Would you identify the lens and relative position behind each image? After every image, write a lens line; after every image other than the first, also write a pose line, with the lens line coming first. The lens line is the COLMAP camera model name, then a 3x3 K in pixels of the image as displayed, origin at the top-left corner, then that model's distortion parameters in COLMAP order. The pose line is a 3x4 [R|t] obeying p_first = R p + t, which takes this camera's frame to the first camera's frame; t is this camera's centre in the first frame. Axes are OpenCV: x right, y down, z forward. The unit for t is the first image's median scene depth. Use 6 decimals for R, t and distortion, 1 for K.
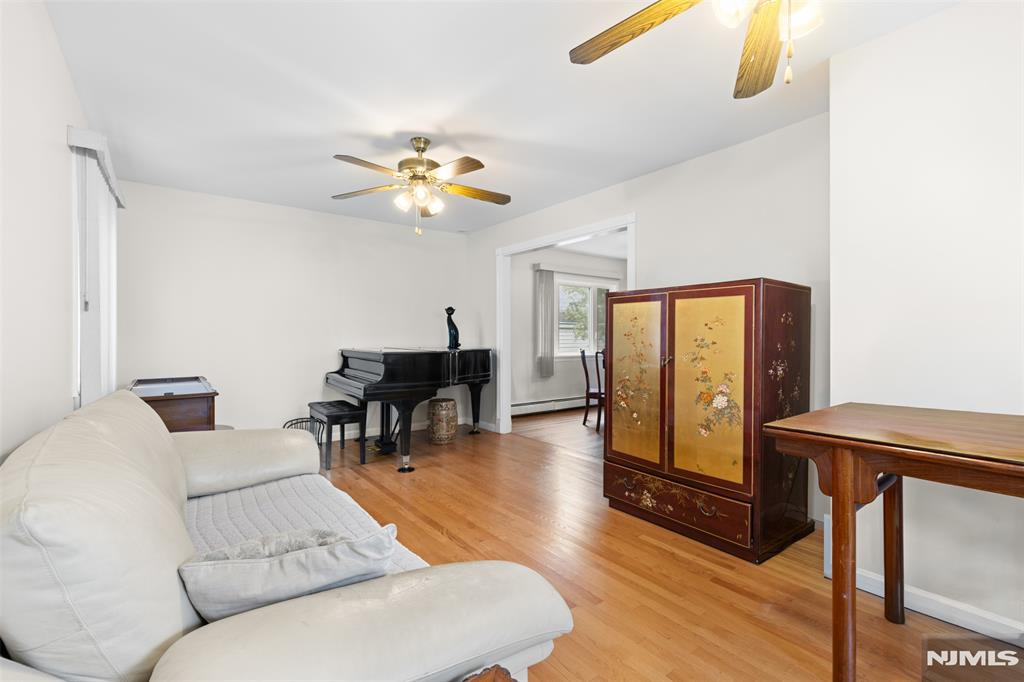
lens RADIAL K [[455.9, 0, 512.2], [0, 455.9, 335.4], [0, 0, 1]] dist [0.010940, -0.008381]
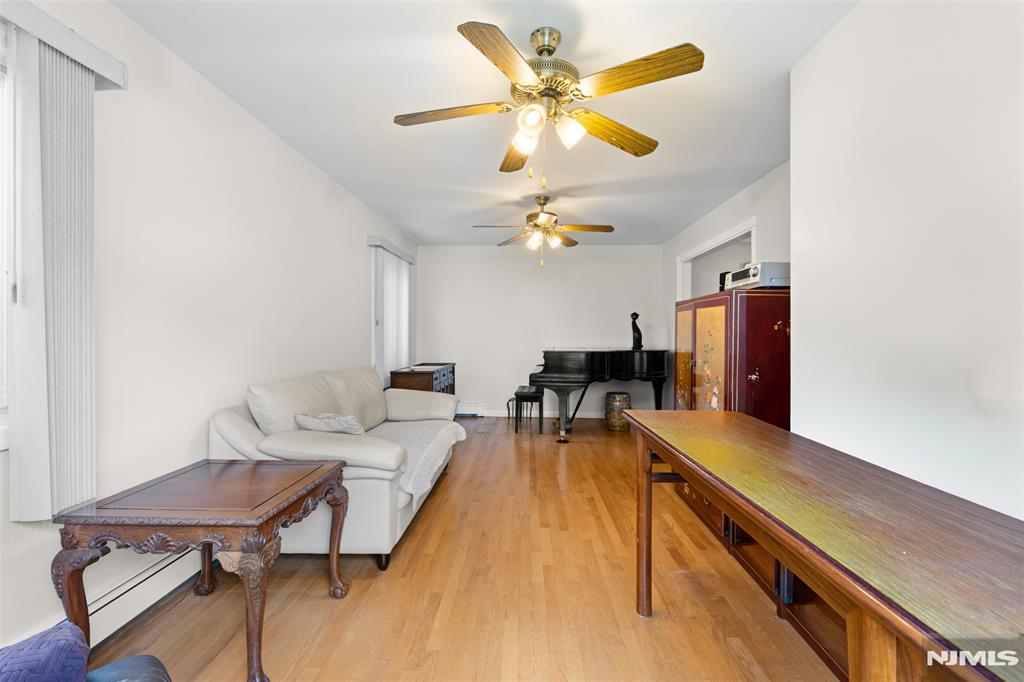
lens RADIAL K [[455.9, 0, 512.2], [0, 455.9, 335.4], [0, 0, 1]] dist [0.010940, -0.008381]
pose [[0.772760, 0.003471, -0.634689, 0.477322], [-0.002635, 0.999994, 0.002260, -0.010416], [0.634693, -0.000074, 0.772765, -0.096445]]
